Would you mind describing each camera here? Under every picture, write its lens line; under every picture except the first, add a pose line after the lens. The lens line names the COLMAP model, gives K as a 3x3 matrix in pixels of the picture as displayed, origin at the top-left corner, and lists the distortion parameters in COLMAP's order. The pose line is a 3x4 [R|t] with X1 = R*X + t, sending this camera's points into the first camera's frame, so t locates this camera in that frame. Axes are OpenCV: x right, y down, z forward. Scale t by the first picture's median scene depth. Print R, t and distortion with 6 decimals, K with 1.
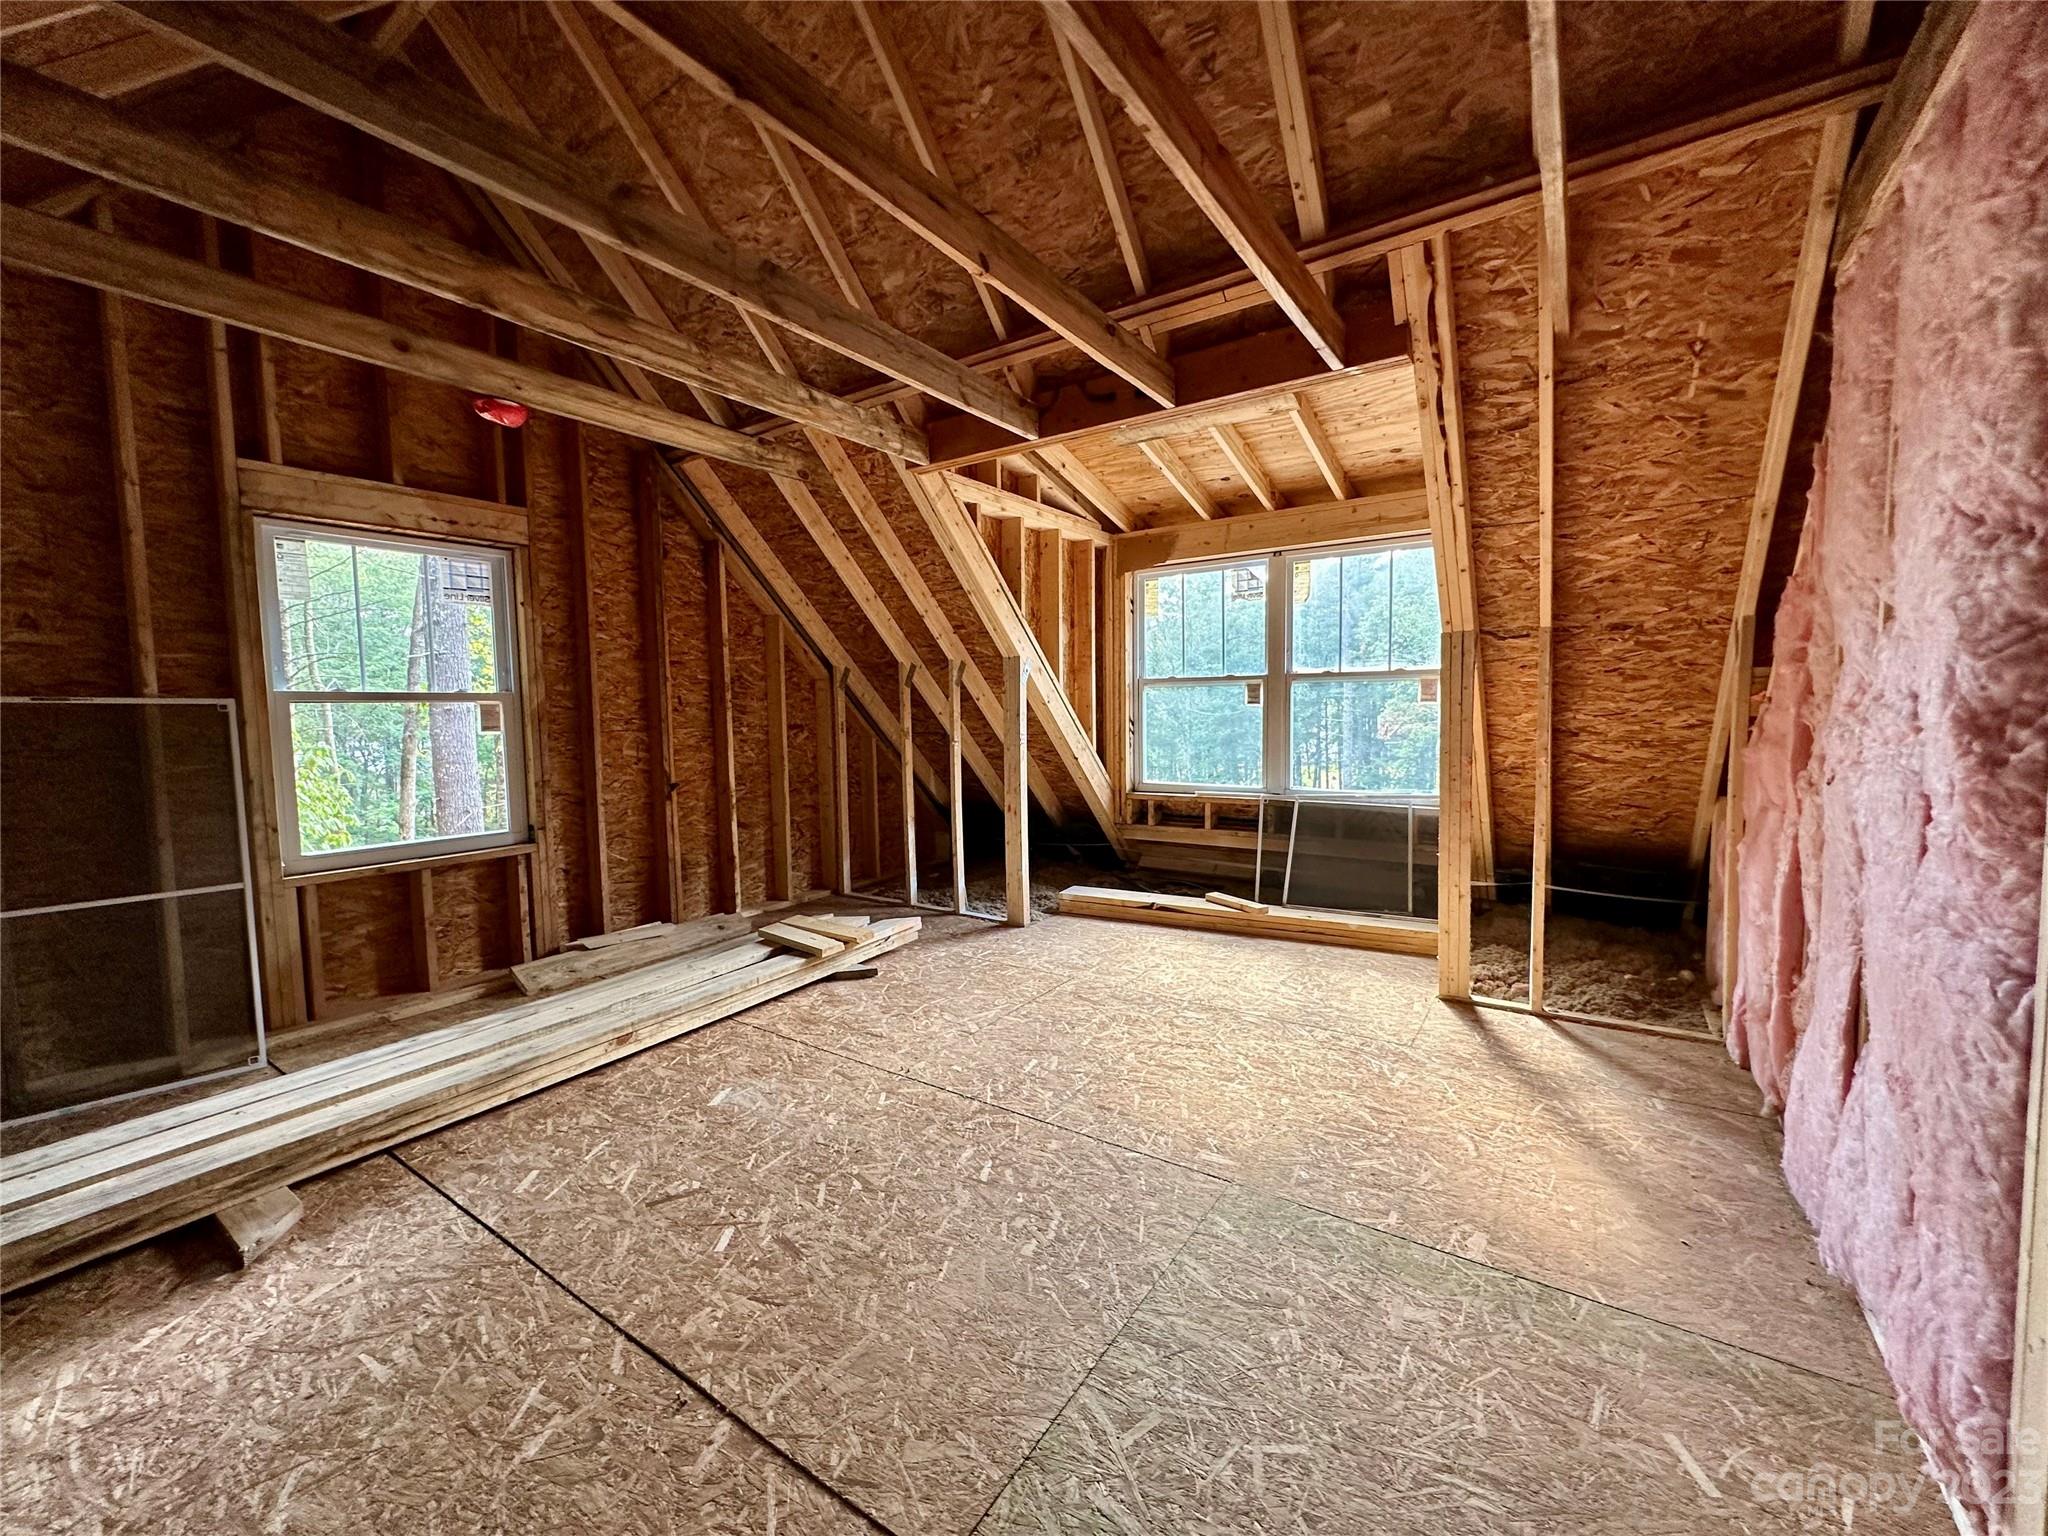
lens RADIAL K [[823.1, 0, 1028.9], [0, 823.1, 762.0], [0, 0, 1]] dist [0.000282, 0.000187]
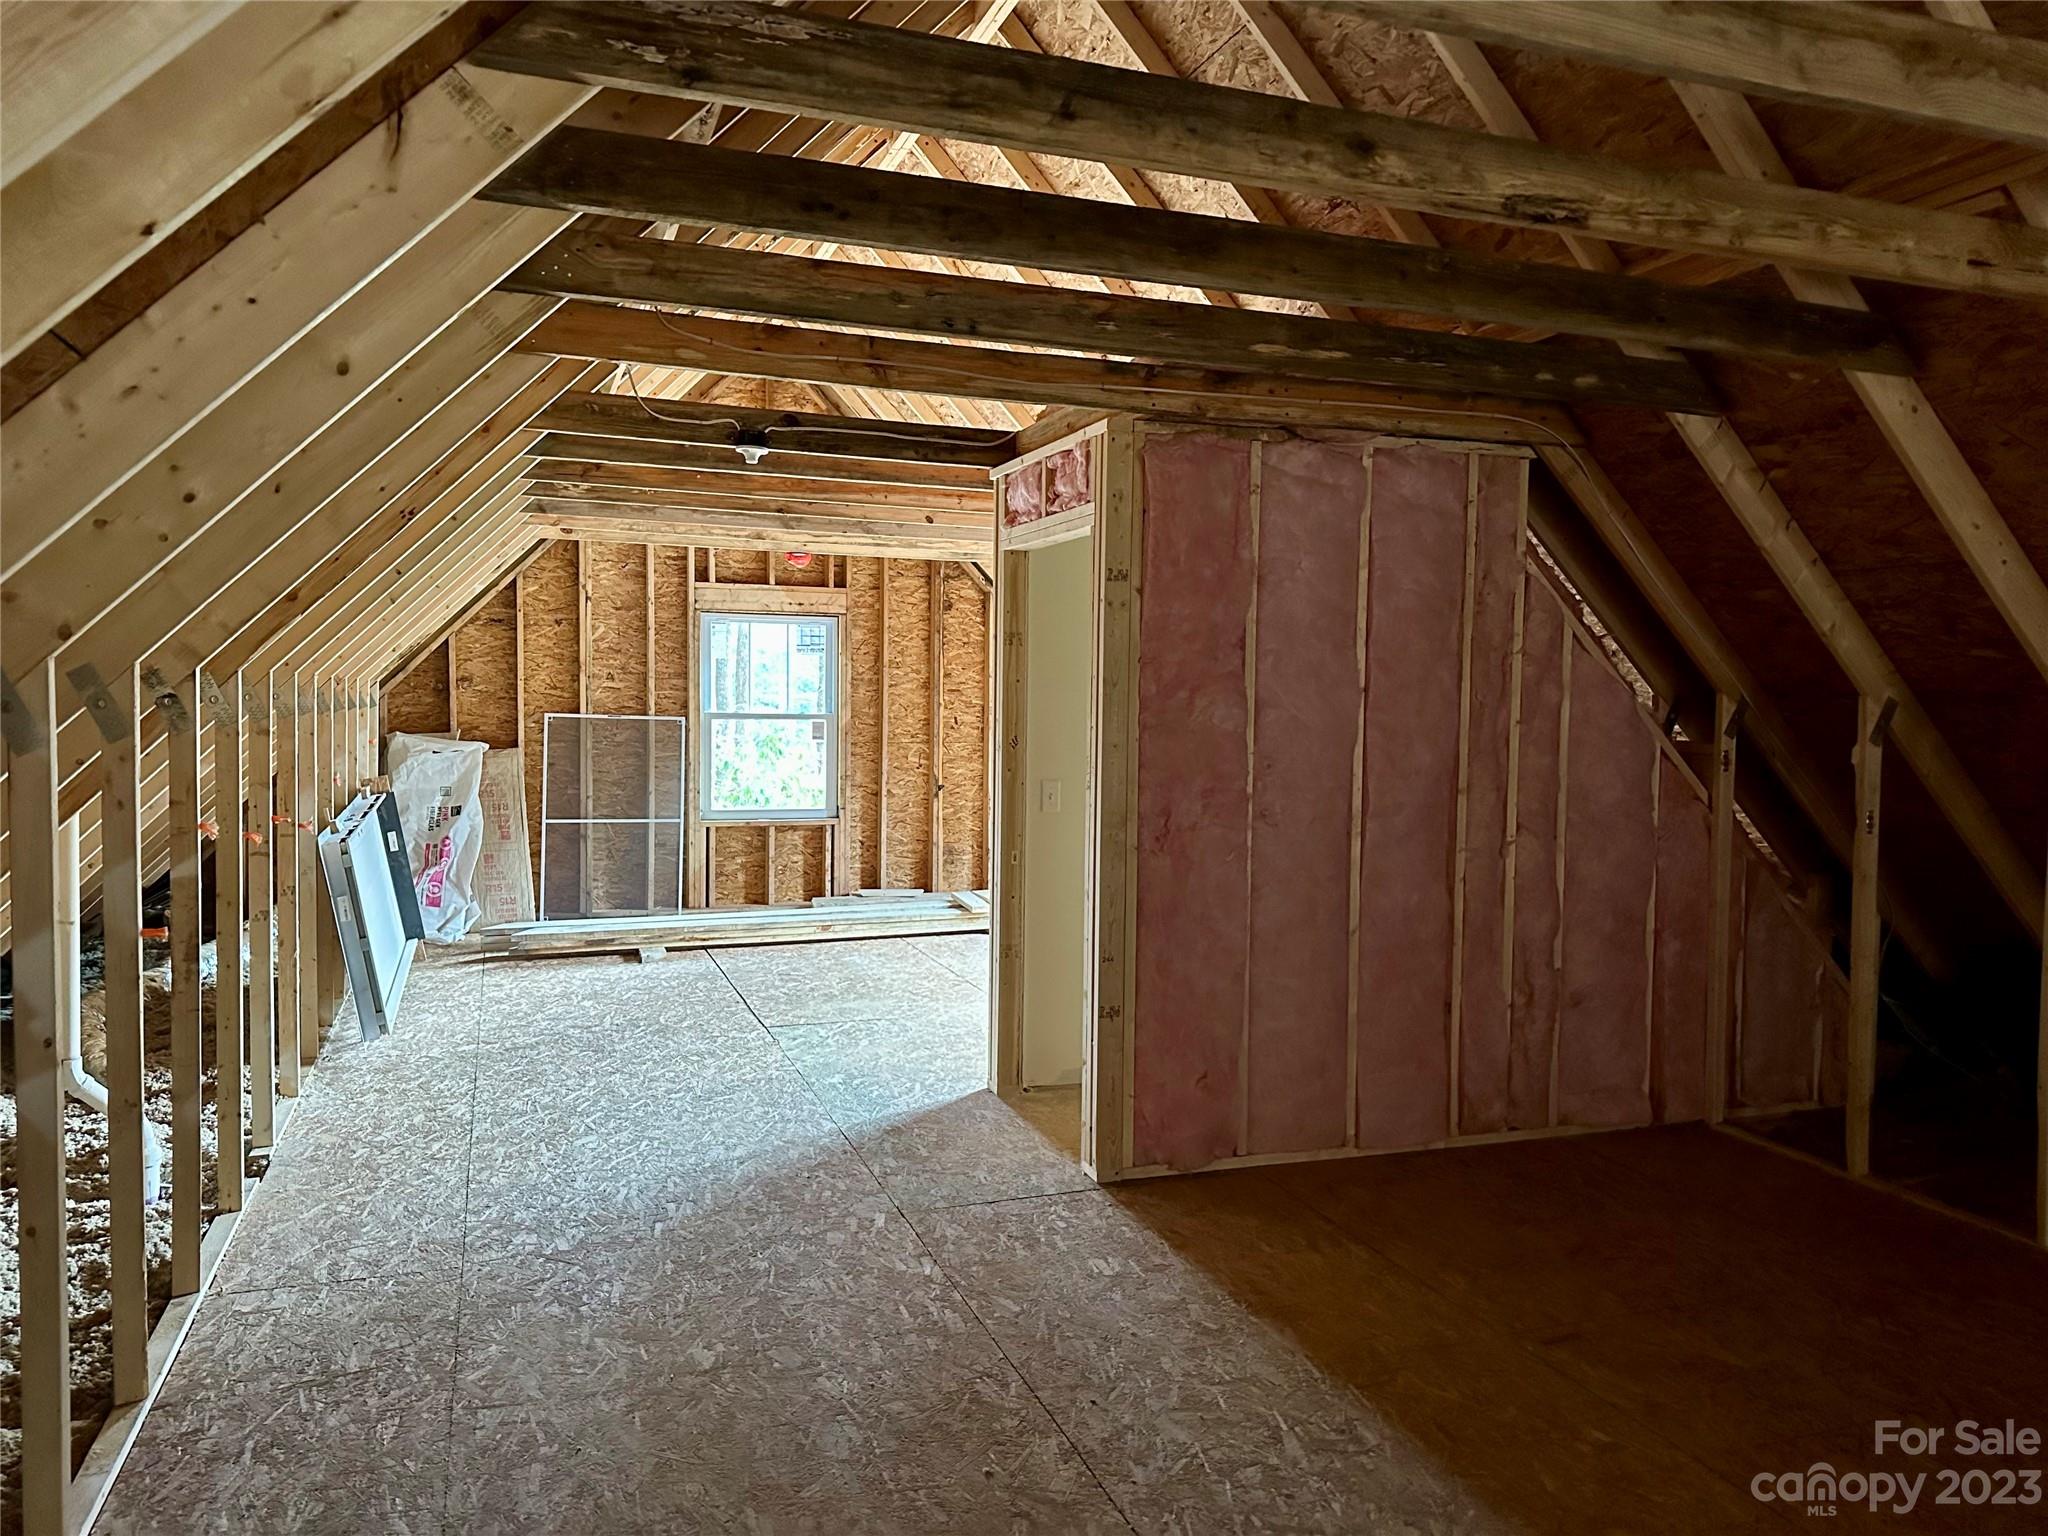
lens RADIAL K [[1447.5, 0, 1085.6], [0, 1447.5, 760.5], [0, 0, 1]] dist [0.050437, -0.054512]
pose [[0.826559, 0.049586, -0.560662, 1.276440], [-0.065431, 0.997823, -0.008212, -0.010861], [0.559034, 0.043473, 0.828004, -0.937813]]
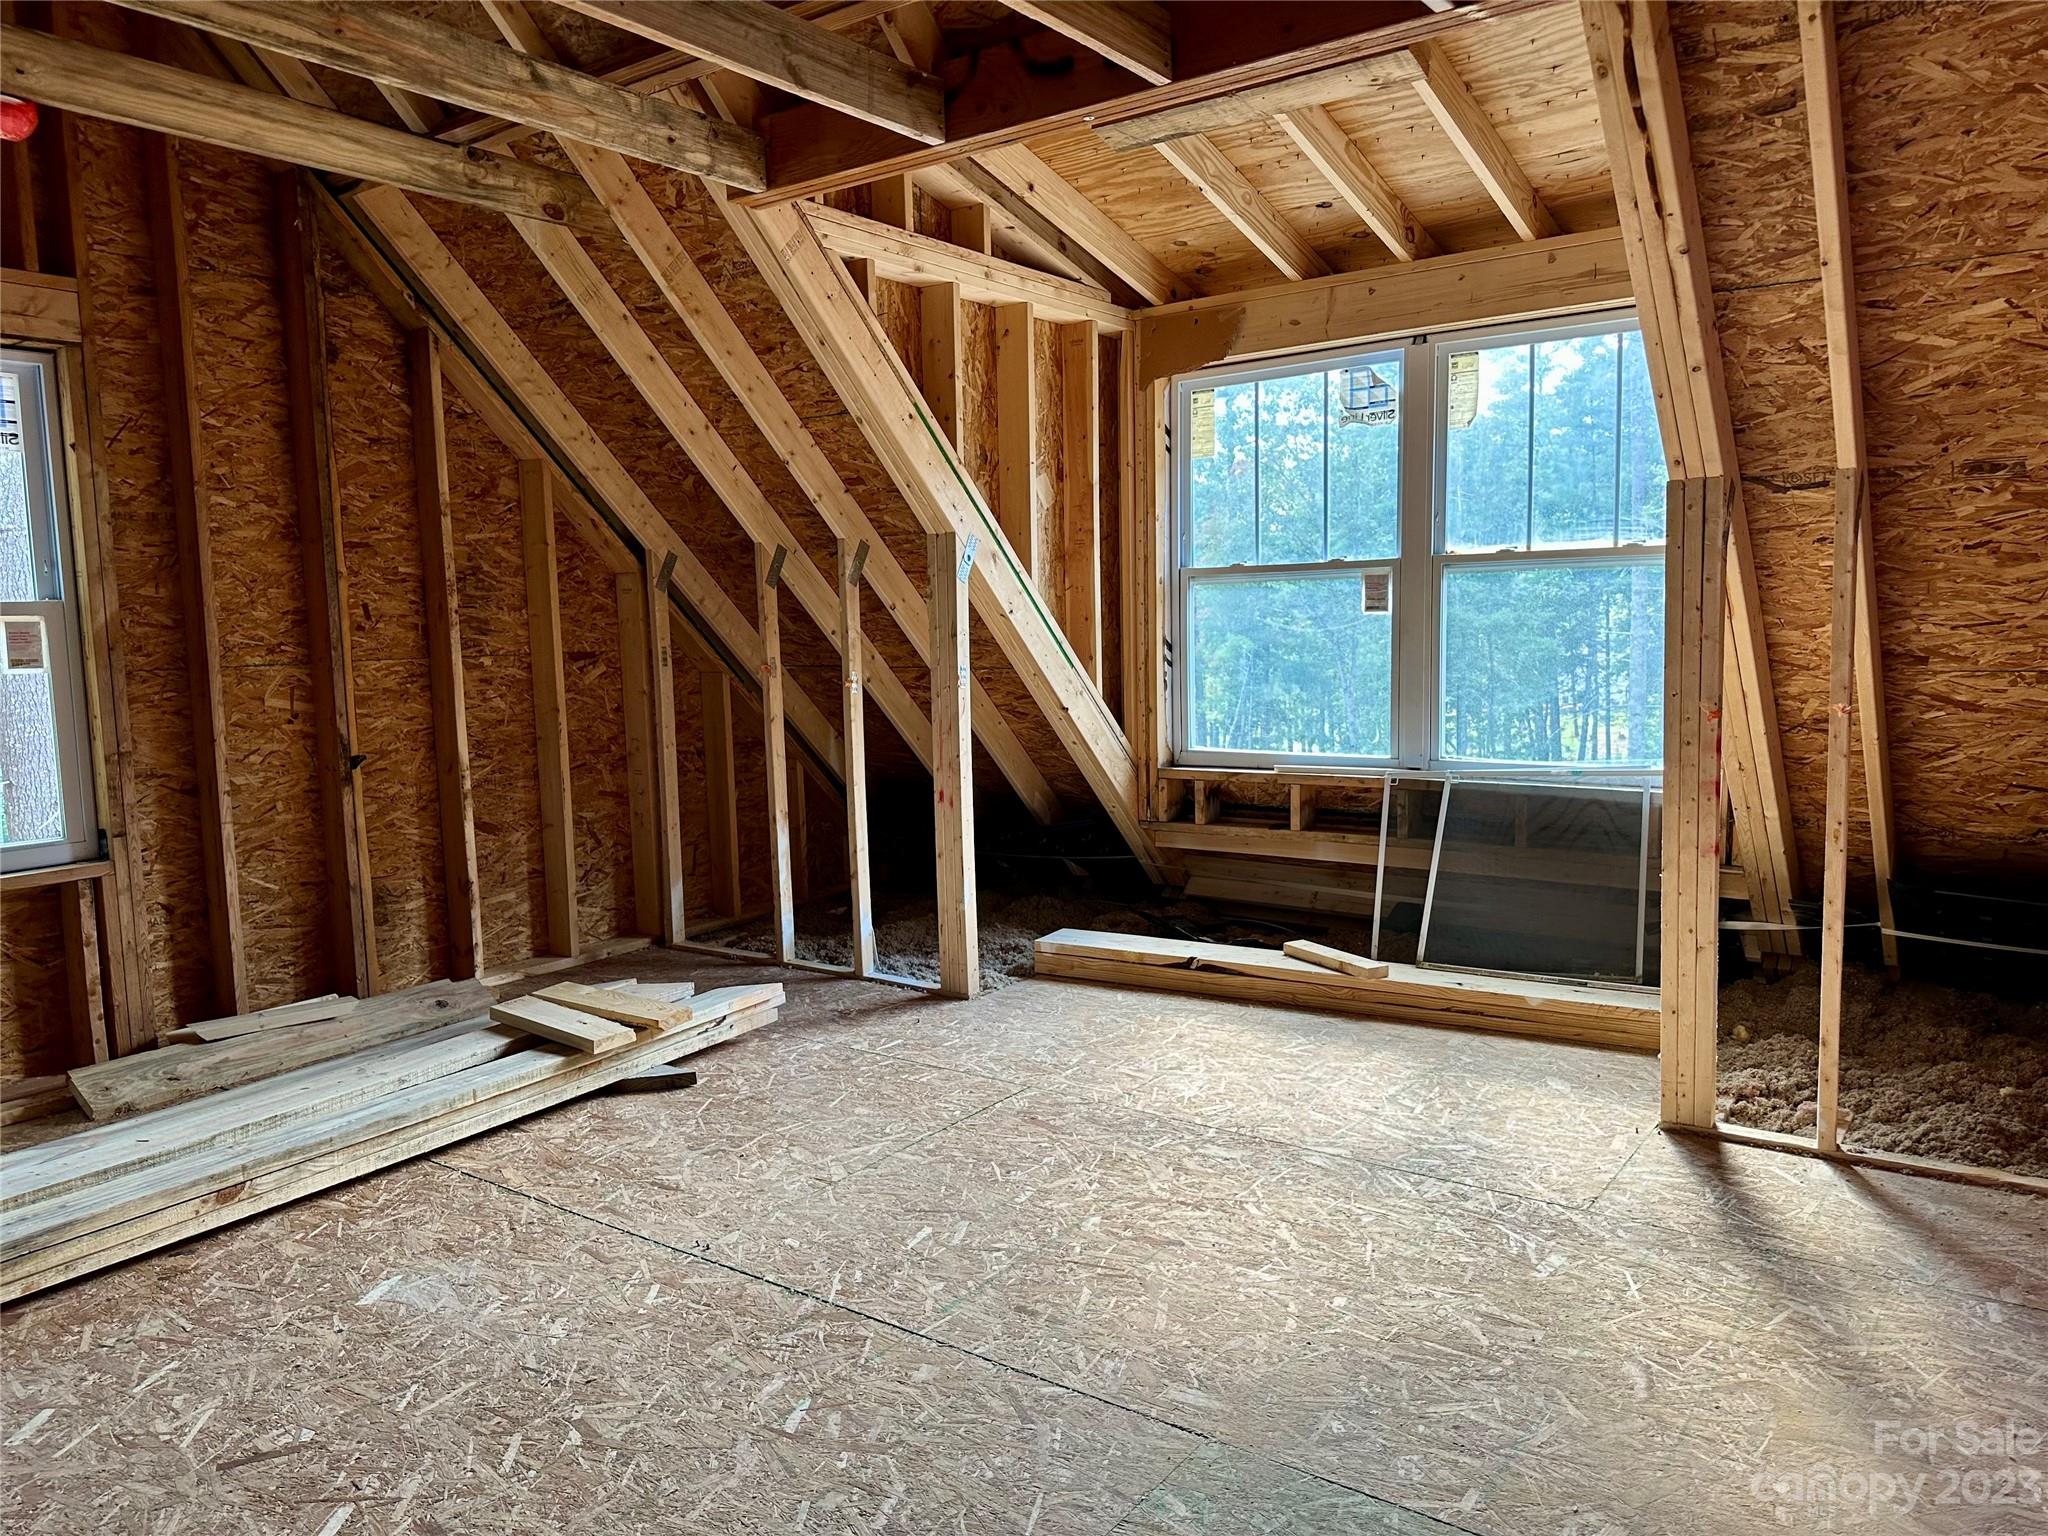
lens RADIAL K [[1447.5, 0, 1030.4], [0, 1447.5, 763.6], [0, 0, 1]] dist [0.050437, -0.054512]
pose [[0.999519, -0.005160, -0.030575, 0.090660], [0.006253, 0.999341, 0.035756, -0.002988], [0.030371, -0.035930, 0.998893, -0.012381]]
